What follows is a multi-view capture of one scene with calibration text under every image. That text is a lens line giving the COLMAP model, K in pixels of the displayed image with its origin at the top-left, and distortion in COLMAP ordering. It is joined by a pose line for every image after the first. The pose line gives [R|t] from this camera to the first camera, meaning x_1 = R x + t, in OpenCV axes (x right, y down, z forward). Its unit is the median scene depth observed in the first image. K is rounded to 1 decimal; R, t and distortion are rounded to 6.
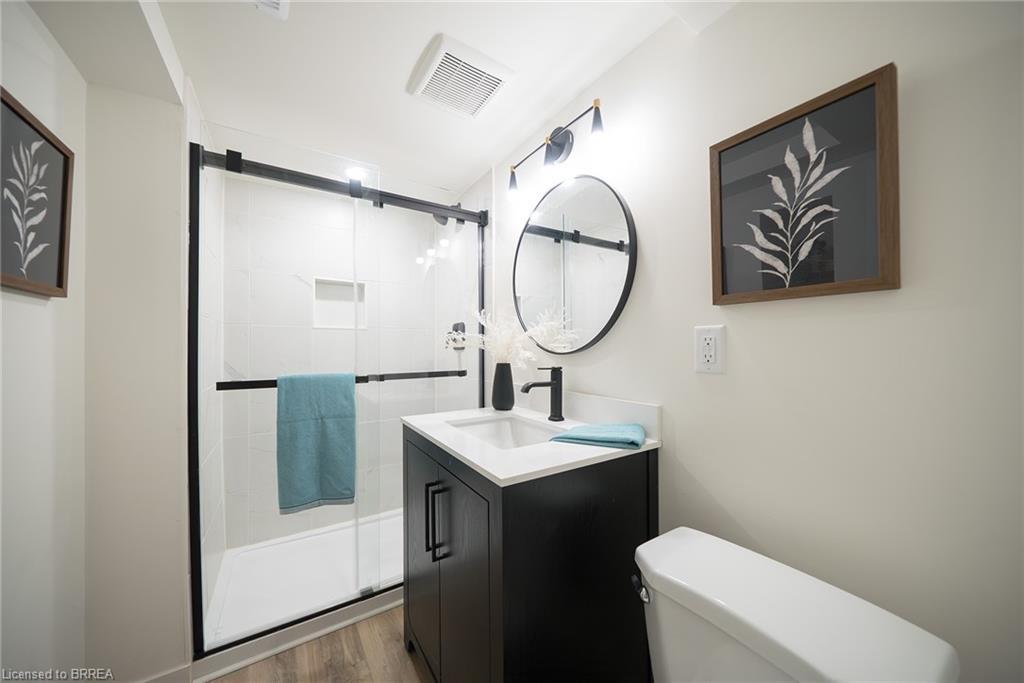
lens RADIAL K [[353.9, 0, 512.7], [0, 353.9, 344.4], [0, 0, 1]] dist [-0.004856, -0.000161]
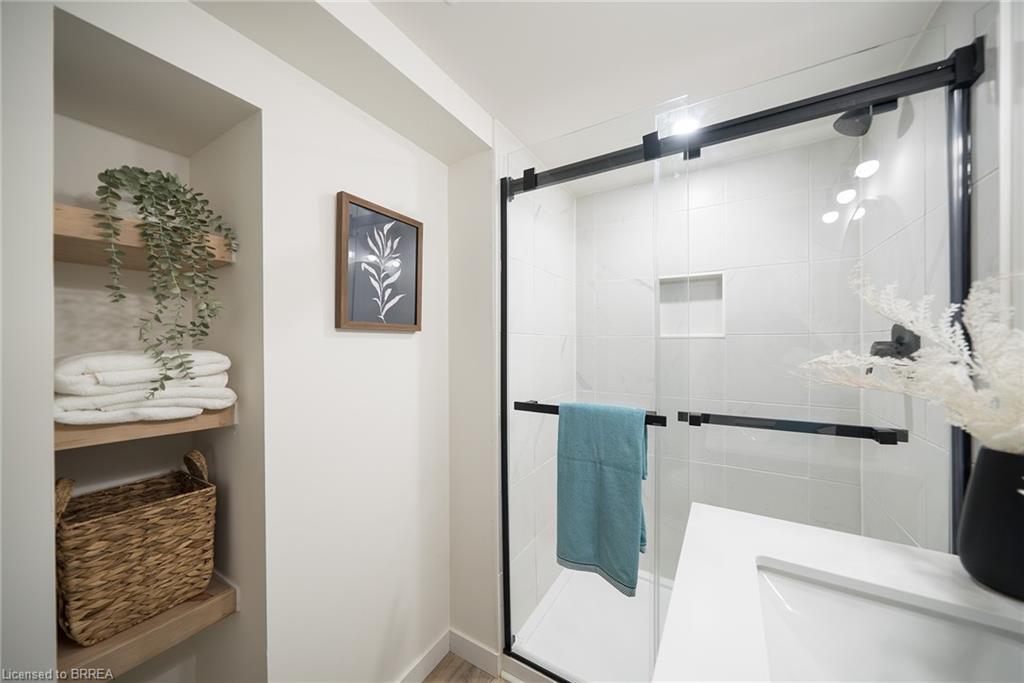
lens RADIAL K [[353.9, 0, 509.5], [0, 353.9, 344.0], [0, 0, 1]] dist [-0.004856, -0.000161]
pose [[0.429330, 0.002498, -0.903144, 0.086608], [0.007687, 0.999950, 0.006420, -0.067685], [0.903115, -0.009698, 0.429289, 0.543731]]
